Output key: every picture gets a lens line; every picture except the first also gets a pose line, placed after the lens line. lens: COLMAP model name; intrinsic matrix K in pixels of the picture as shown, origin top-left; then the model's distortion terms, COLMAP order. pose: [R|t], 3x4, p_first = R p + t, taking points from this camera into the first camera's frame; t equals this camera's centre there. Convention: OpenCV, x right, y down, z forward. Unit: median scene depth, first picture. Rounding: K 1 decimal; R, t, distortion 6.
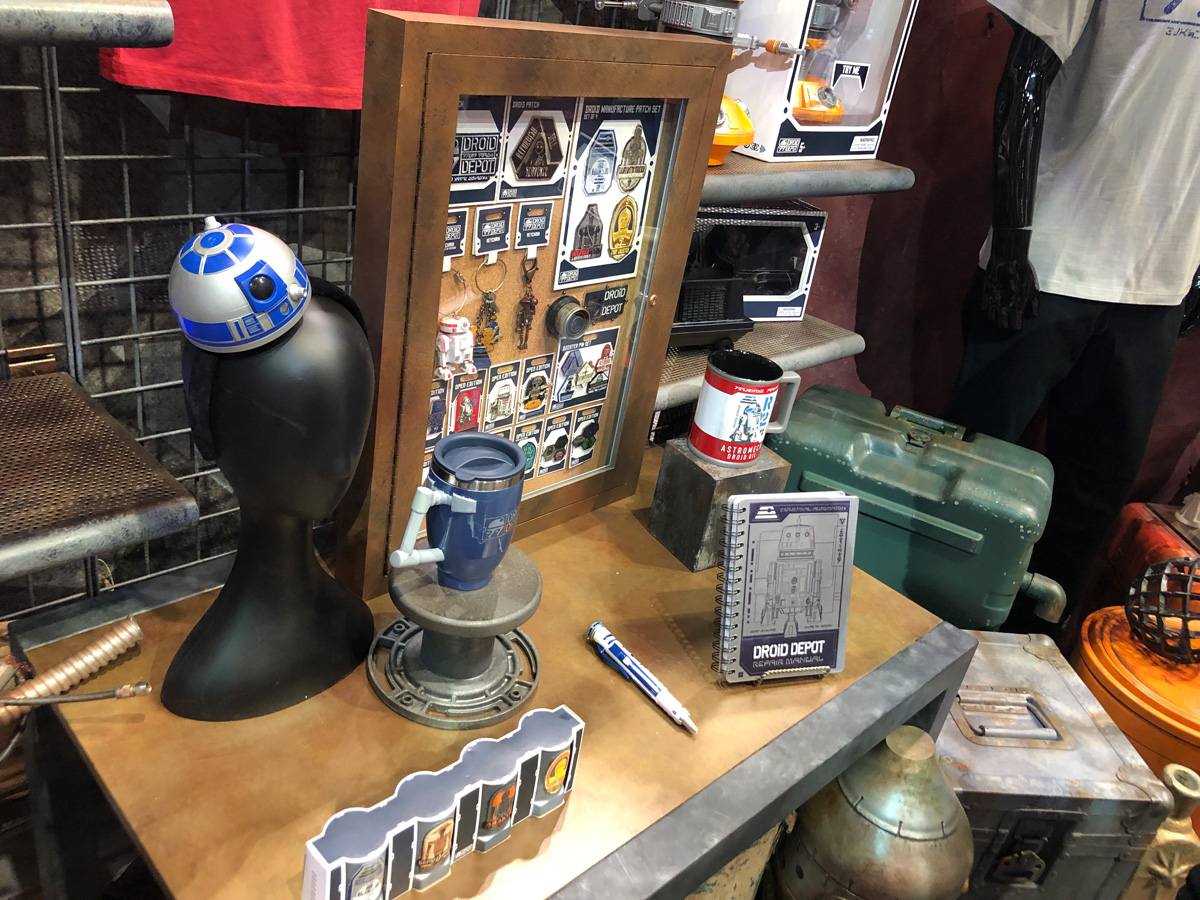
lens RADIAL K [[993.3, 0, 574.2], [0, 993.3, 461.7], [0, 0, 1]] dist [0.052796, -0.052770]
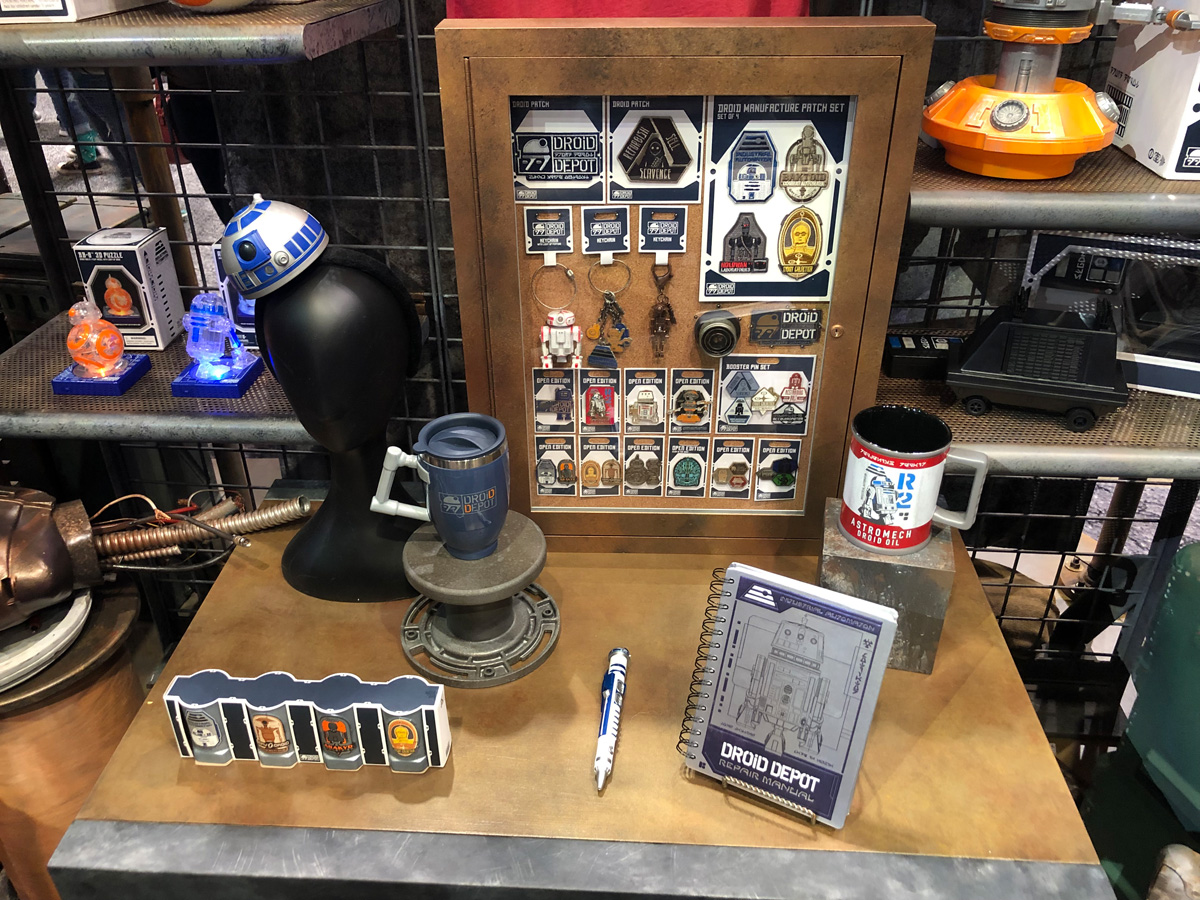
lens RADIAL K [[993.3, 0, 580.8], [0, 993.3, 467.4], [0, 0, 1]] dist [0.052796, -0.052770]
pose [[0.669966, 0.251010, -0.698670, 0.619478], [-0.241603, 0.963595, 0.114513, -0.105731], [0.701979, 0.092081, 0.706220, 0.283846]]
